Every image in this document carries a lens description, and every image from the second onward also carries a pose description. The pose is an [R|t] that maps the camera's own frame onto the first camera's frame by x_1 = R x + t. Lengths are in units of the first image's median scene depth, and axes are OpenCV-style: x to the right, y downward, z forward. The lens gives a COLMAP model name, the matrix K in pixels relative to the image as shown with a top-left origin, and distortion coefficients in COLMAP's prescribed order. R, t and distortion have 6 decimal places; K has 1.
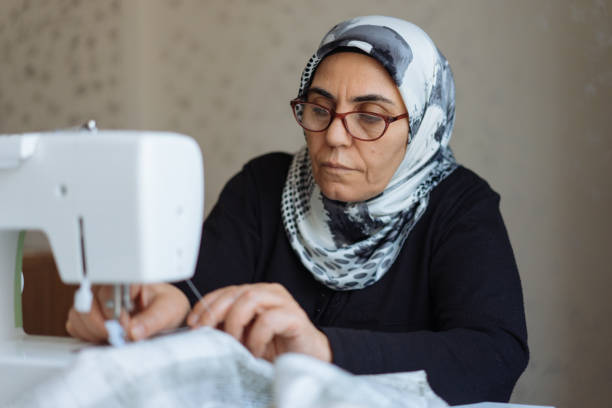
lens RADIAL K [[976.2, 0, 304.6], [0, 976.2, 204.1], [0, 0, 1]] dist [0.004559, 0.000000]
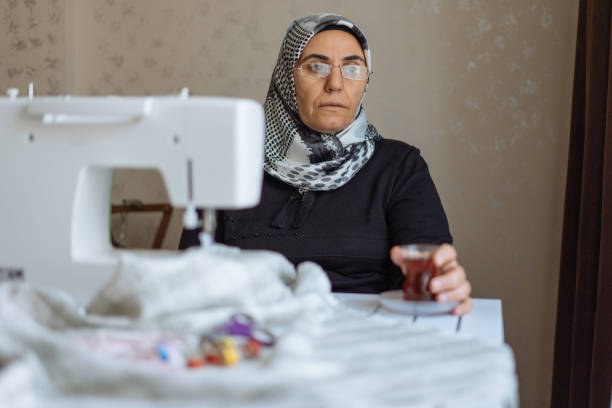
lens RADIAL K [[976.2, 0, 303.8], [0, 976.2, 199.0], [0, 0, 1]] dist [0.004559, 0.000000]
pose [[0.980994, 0.011414, 0.193703, -0.146005], [-0.019980, 0.998904, 0.042328, 0.003440], [-0.193007, -0.045394, 0.980147, -0.168718]]
